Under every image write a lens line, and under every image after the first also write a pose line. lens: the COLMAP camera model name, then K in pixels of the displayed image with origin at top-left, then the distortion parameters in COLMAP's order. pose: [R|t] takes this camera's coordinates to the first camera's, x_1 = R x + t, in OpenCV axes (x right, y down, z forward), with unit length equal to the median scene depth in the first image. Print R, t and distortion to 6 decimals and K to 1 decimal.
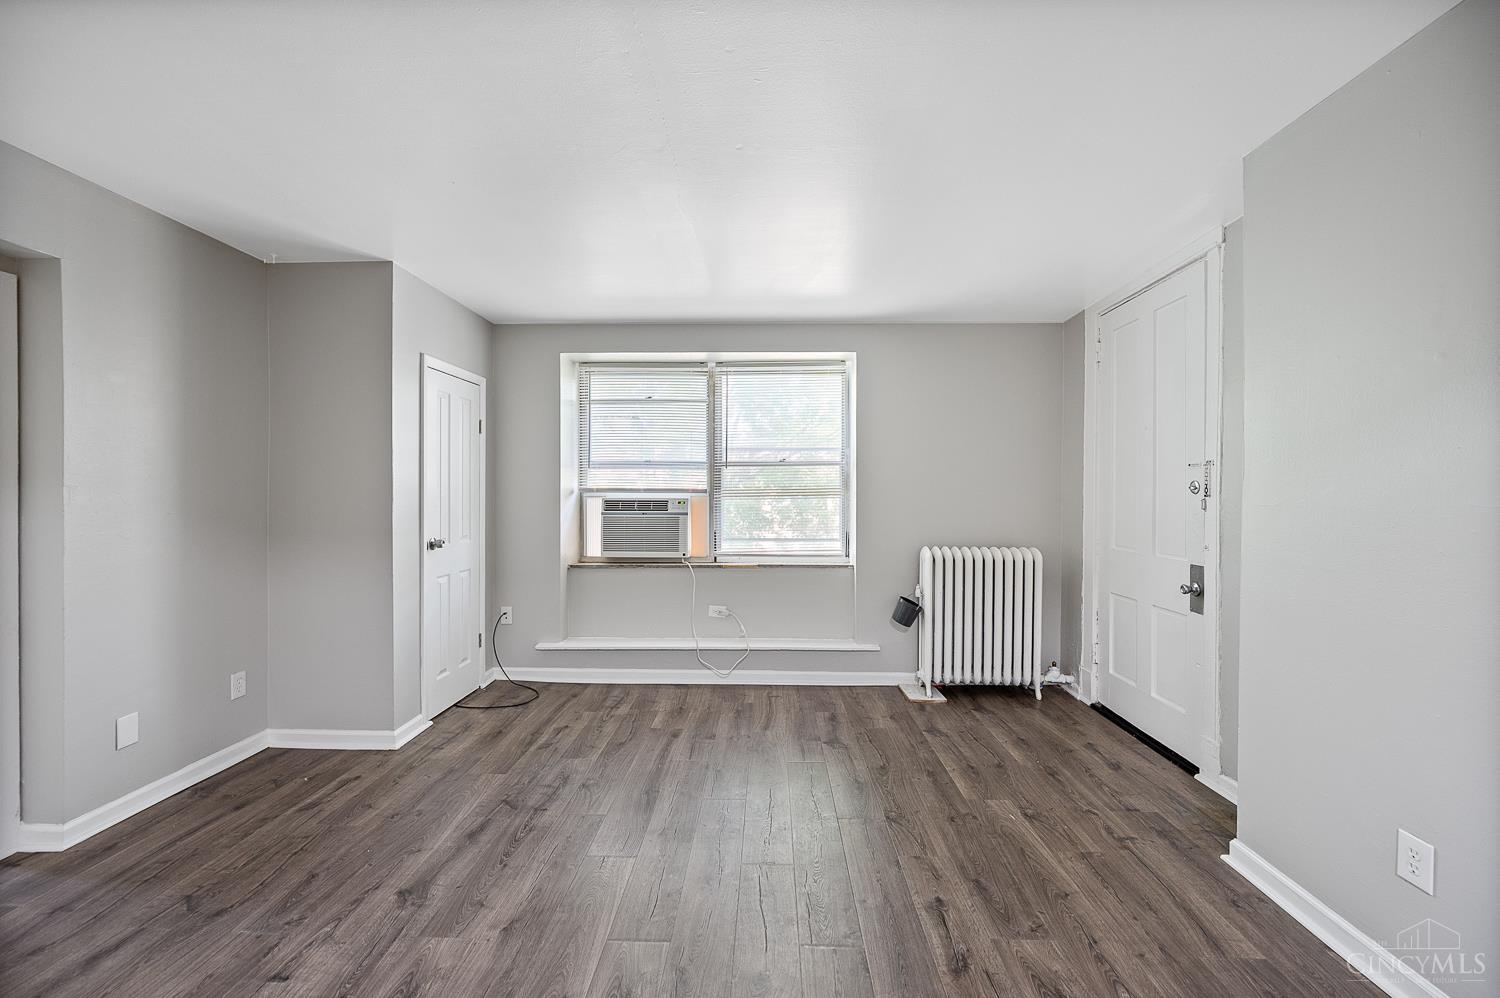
lens RADIAL K [[600.8, 0, 748.2], [0, 600.8, 497.2], [0, 0, 1]] dist [0.000182, -0.000114]
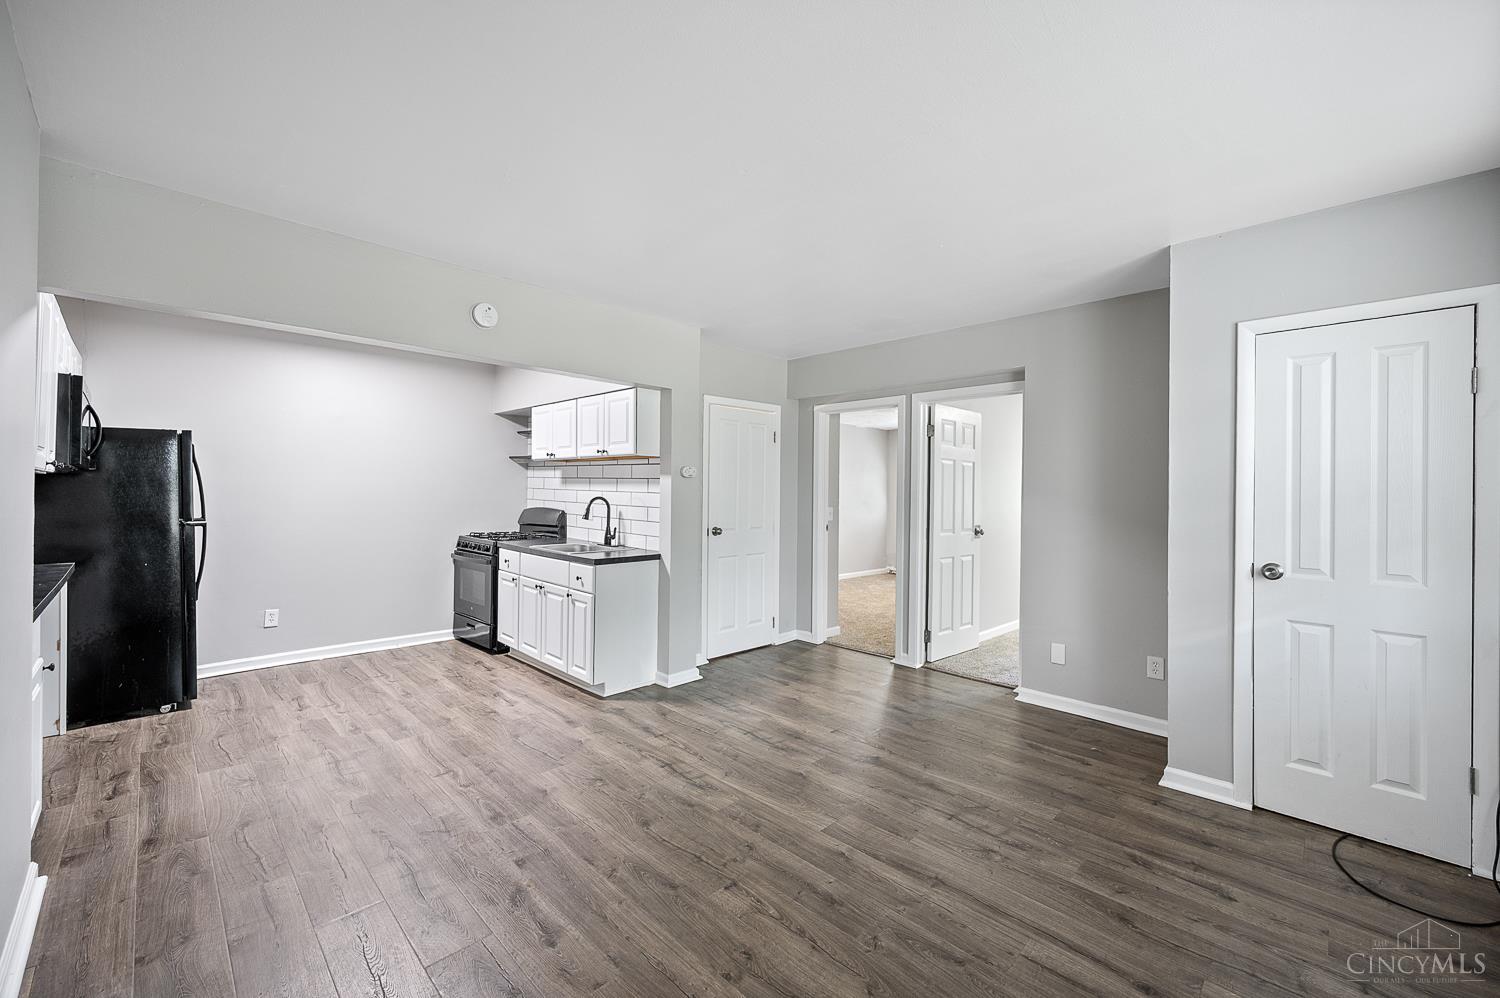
lens RADIAL K [[600.8, 0, 752.0], [0, 600.8, 491.3], [0, 0, 1]] dist [0.000182, -0.000114]
pose [[-0.676700, -0.010815, -0.736179, 0.728679], [-0.017616, 0.999844, 0.001504, -0.016127], [0.736048, 0.013986, -0.676785, 1.689354]]
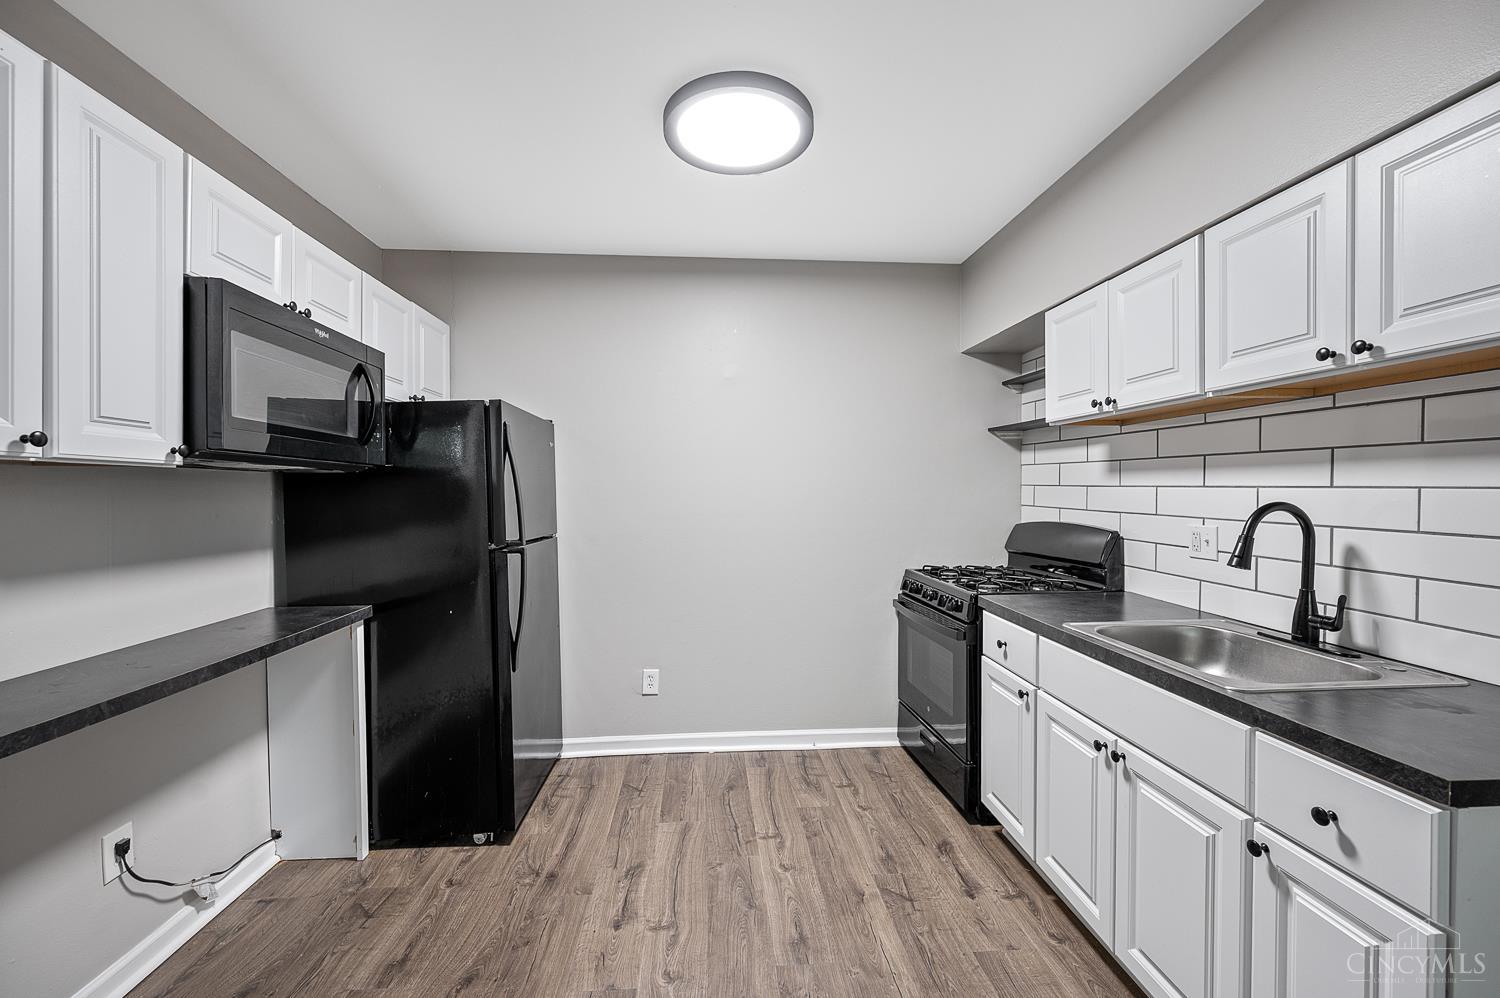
lens RADIAL K [[600.8, 0, 750.4], [0, 600.8, 499.7], [0, 0, 1]] dist [0.000182, -0.000114]
pose [[-0.993148, 0.002736, -0.116835, 0.241755], [0.000390, 0.999798, 0.020101, -0.002686], [0.116866, 0.019918, -0.992948, 0.471031]]
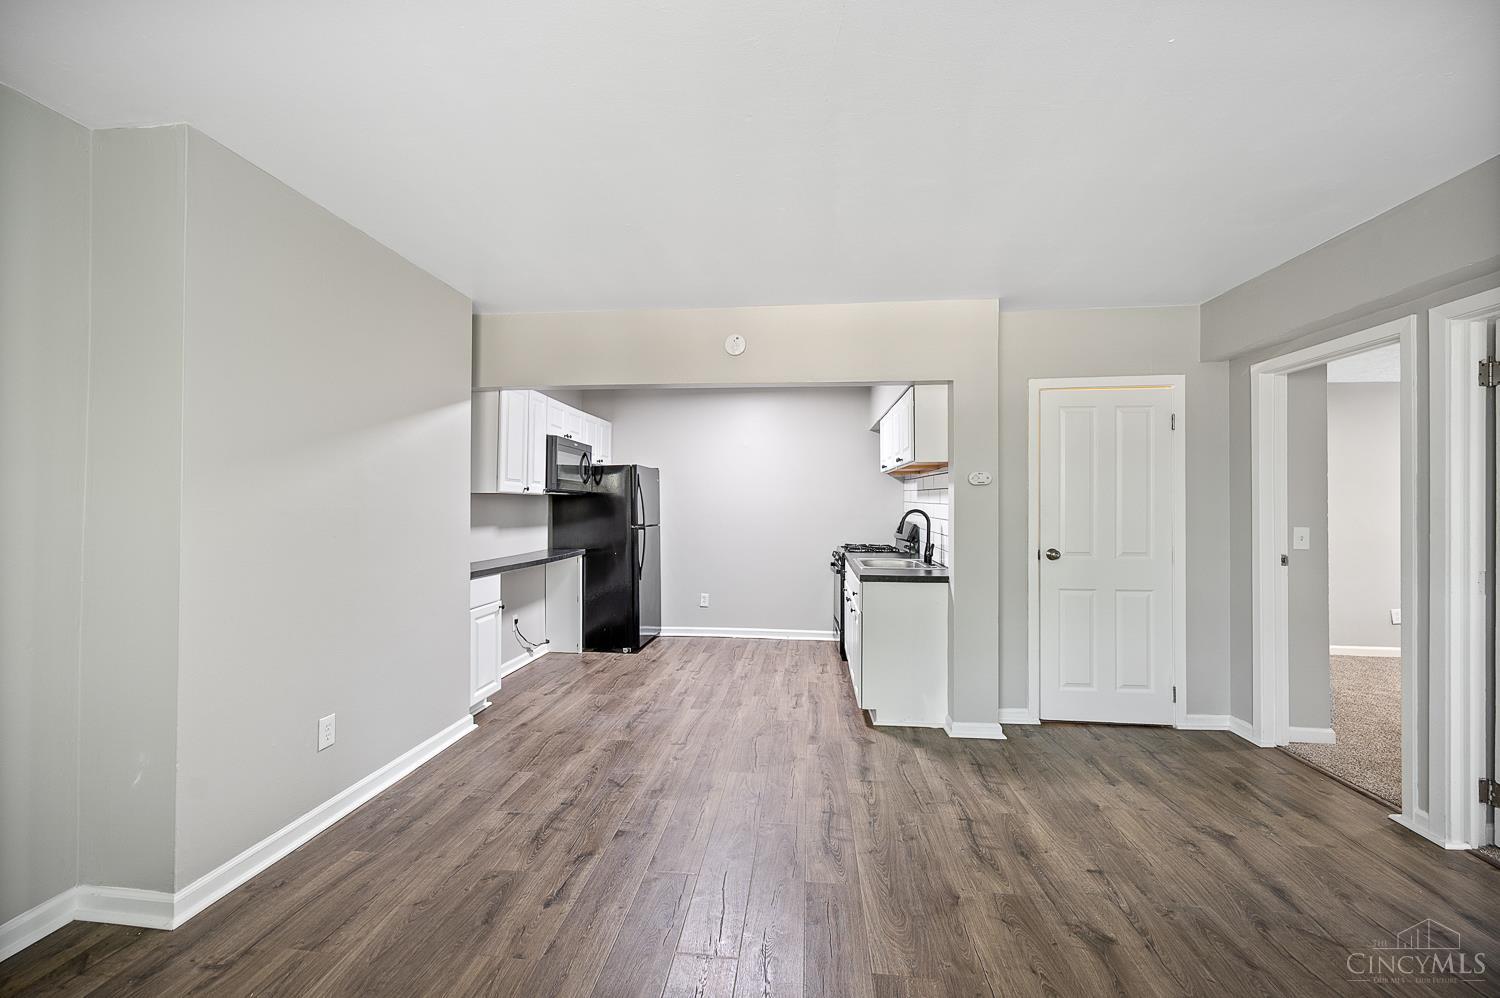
lens RADIAL K [[600.8, 0, 750.9], [0, 600.8, 499.0], [0, 0, 1]] dist [0.000182, -0.000114]
pose [[-0.998130, -0.006653, 0.060765, -0.075236], [-0.006782, 0.999975, -0.001919, -0.010771], [-0.060751, -0.002327, -0.998150, 1.840692]]
